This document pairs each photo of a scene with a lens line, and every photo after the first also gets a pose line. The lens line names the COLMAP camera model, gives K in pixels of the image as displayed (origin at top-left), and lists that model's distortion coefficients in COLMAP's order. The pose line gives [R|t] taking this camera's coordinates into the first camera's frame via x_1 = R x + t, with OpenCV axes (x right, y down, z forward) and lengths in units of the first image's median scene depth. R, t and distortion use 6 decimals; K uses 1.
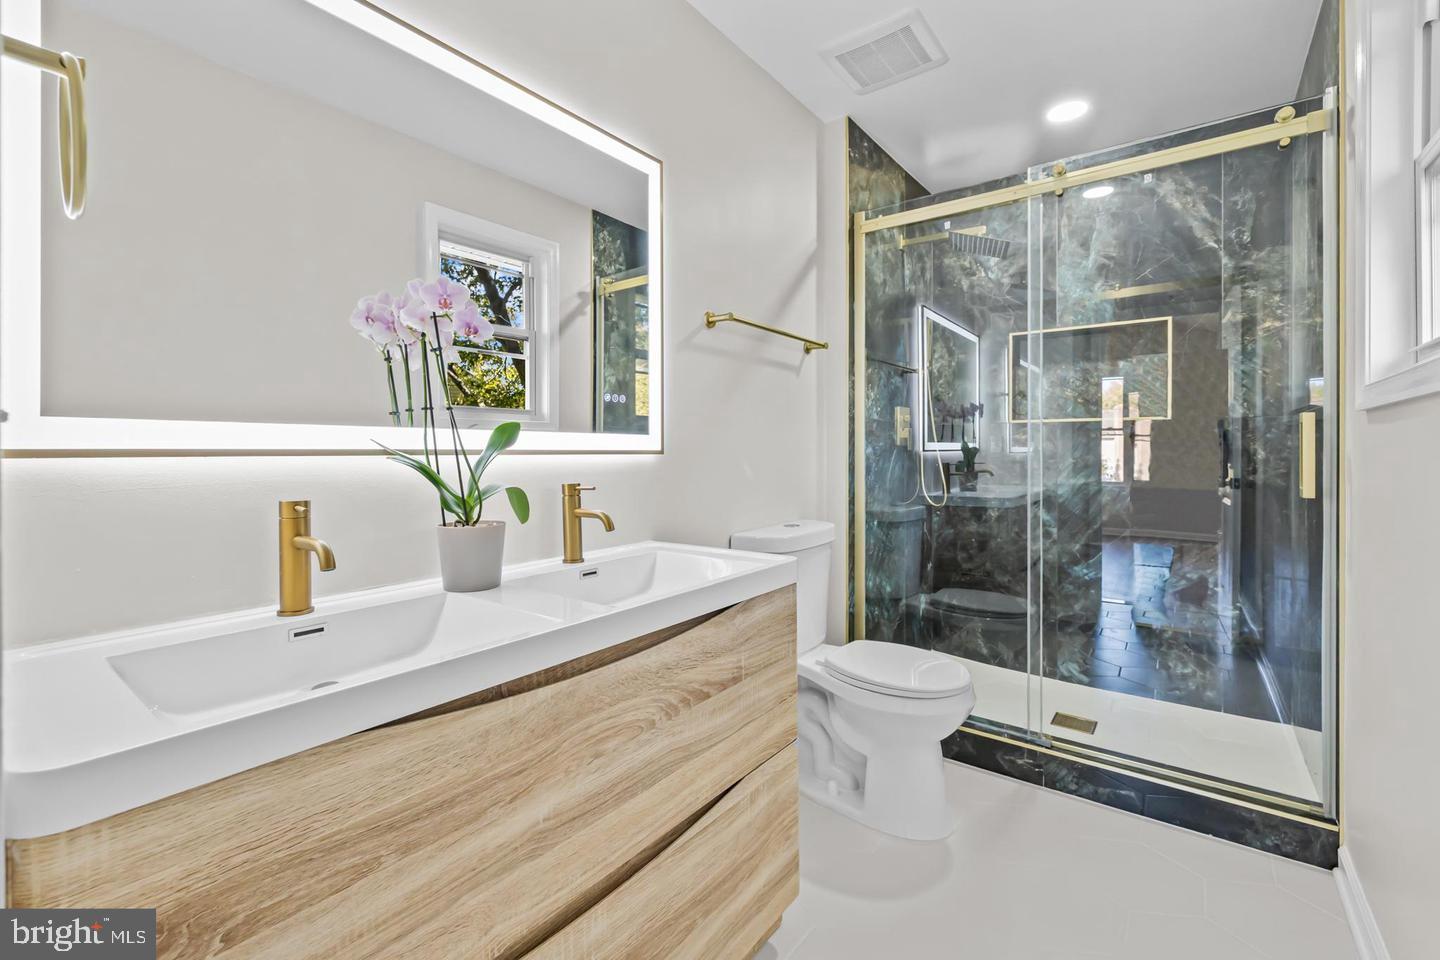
lens RADIAL K [[623.8, 0, 745.2], [0, 623.8, 450.9], [0, 0, 1]] dist [-0.011091, 0.001156]
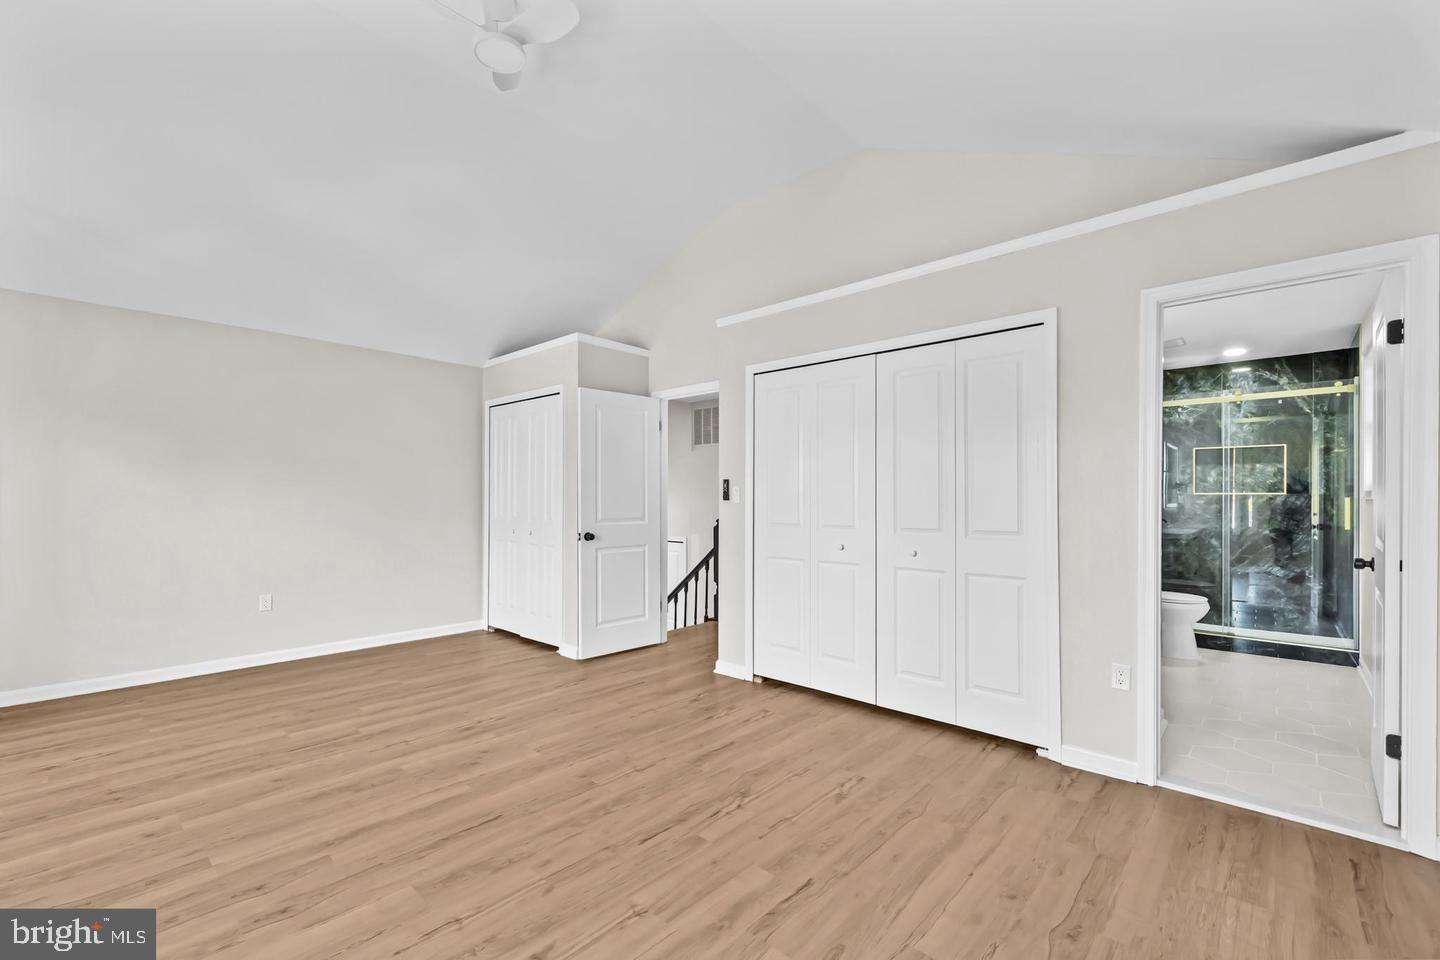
lens RADIAL K [[623.8, 0, 731.5], [0, 623.8, 498.8], [0, 0, 1]] dist [-0.011091, 0.001156]
pose [[0.995011, -0.001362, -0.099754, -0.953491], [0.001557, 0.999997, 0.001881, -0.045004], [0.099751, -0.002027, 0.995010, -1.244544]]
